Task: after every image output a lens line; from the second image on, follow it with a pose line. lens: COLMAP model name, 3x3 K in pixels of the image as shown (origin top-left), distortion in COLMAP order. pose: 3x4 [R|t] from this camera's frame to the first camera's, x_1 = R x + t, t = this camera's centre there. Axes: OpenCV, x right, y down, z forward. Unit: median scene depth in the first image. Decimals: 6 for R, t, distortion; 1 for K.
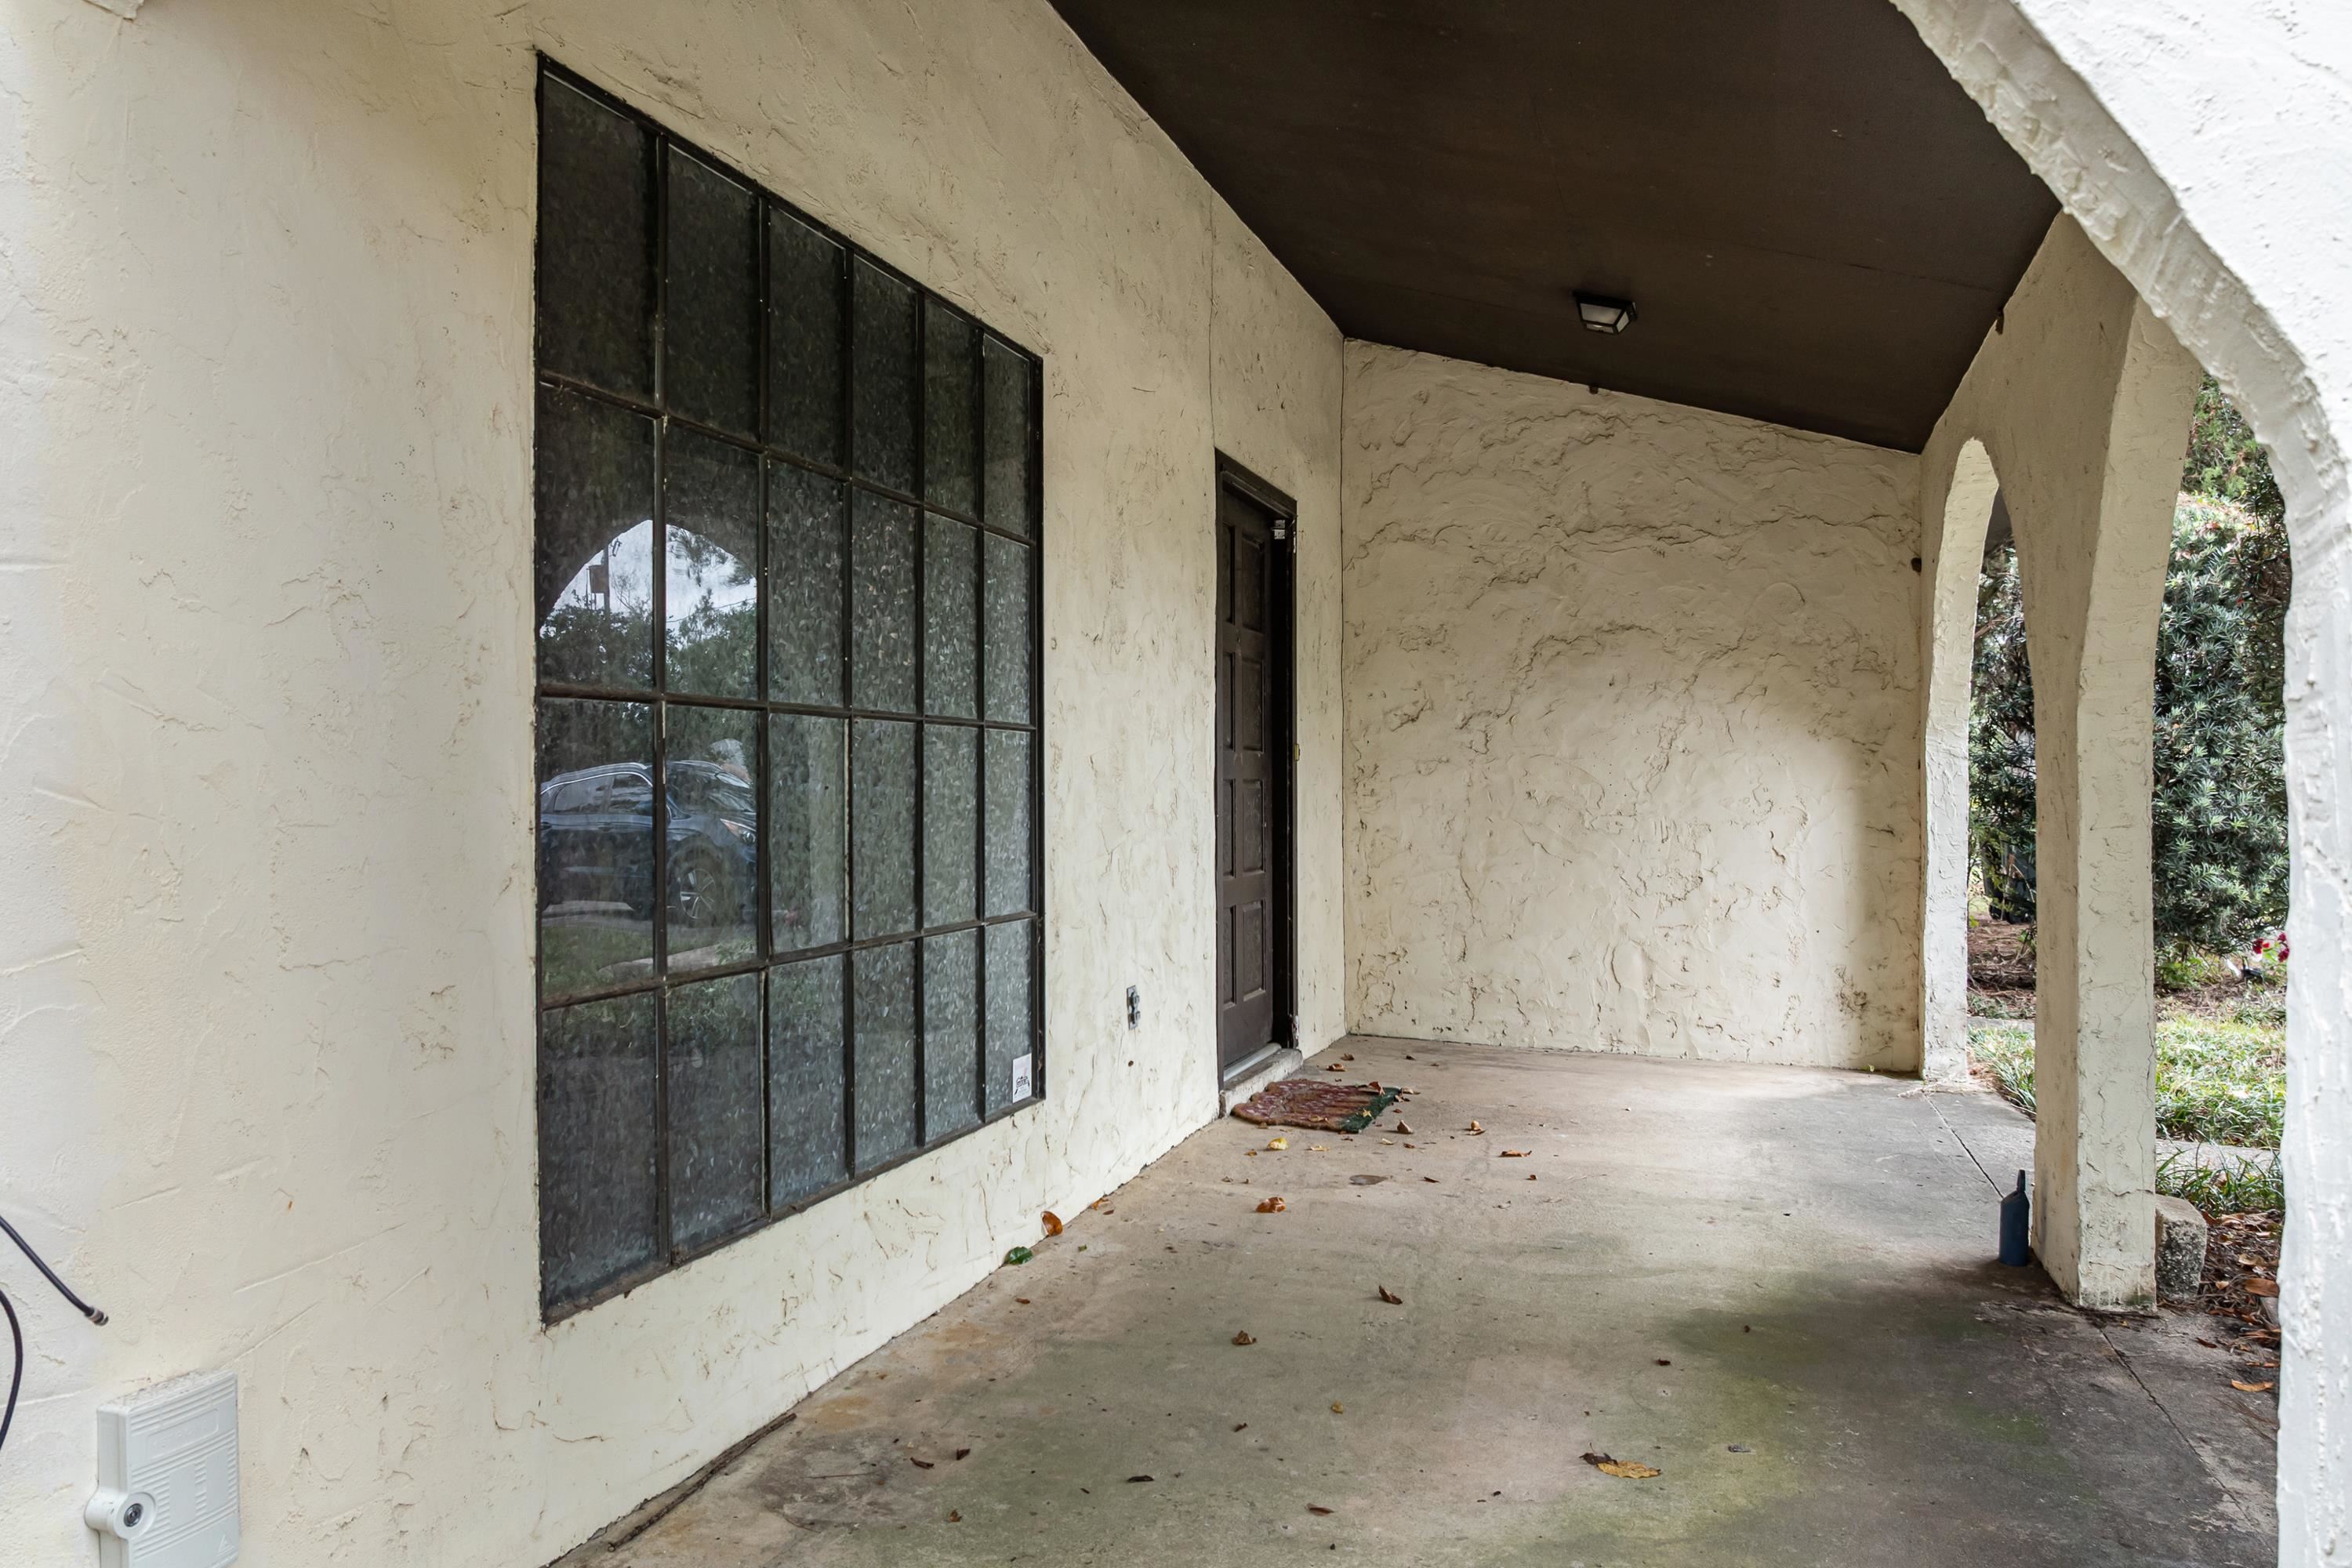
lens RADIAL K [[1660.8, 0, 1180.3], [0, 1660.8, 775.7], [0, 0, 1]] dist [-0.046729, 0.010883]
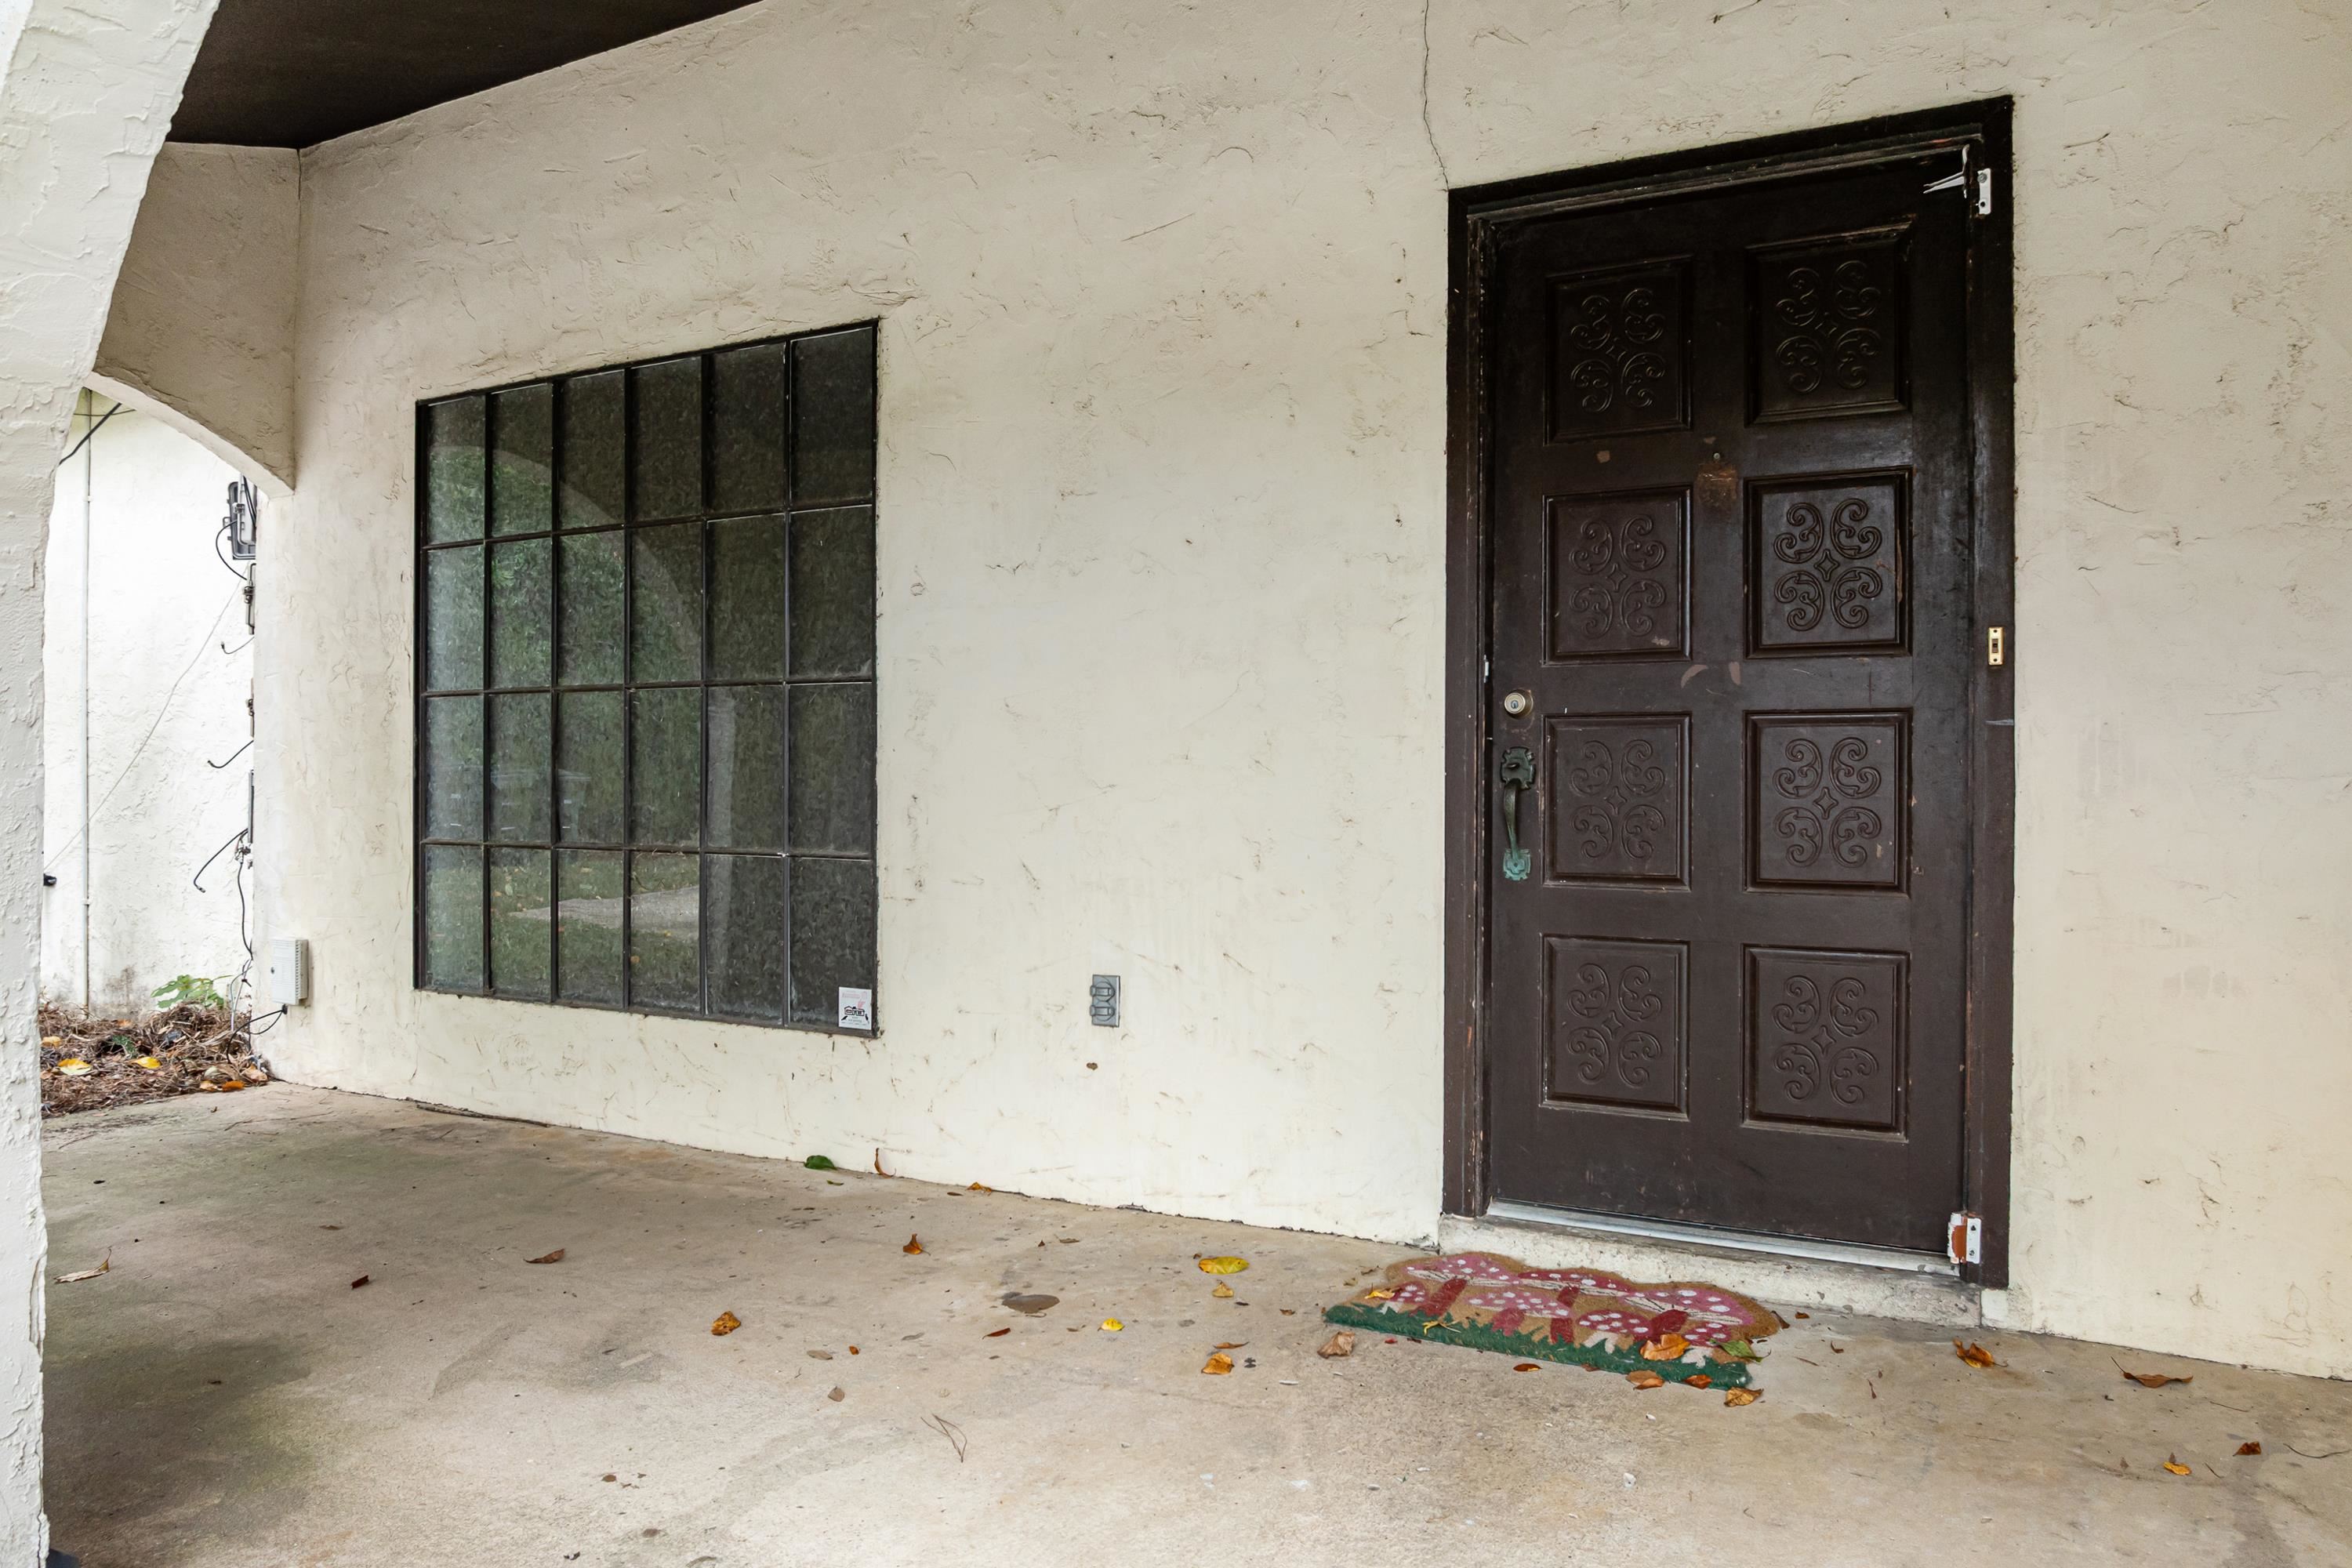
lens RADIAL K [[1660.8, 0, 1180.3], [0, 1660.8, 775.7], [0, 0, 1]] dist [-0.046729, 0.010883]
pose [[-0.190248, 0.001106, -0.981735, 0.927829], [0.000224, 0.999999, 0.001083, 0.033763], [0.981736, -0.000014, -0.190248, 1.444124]]
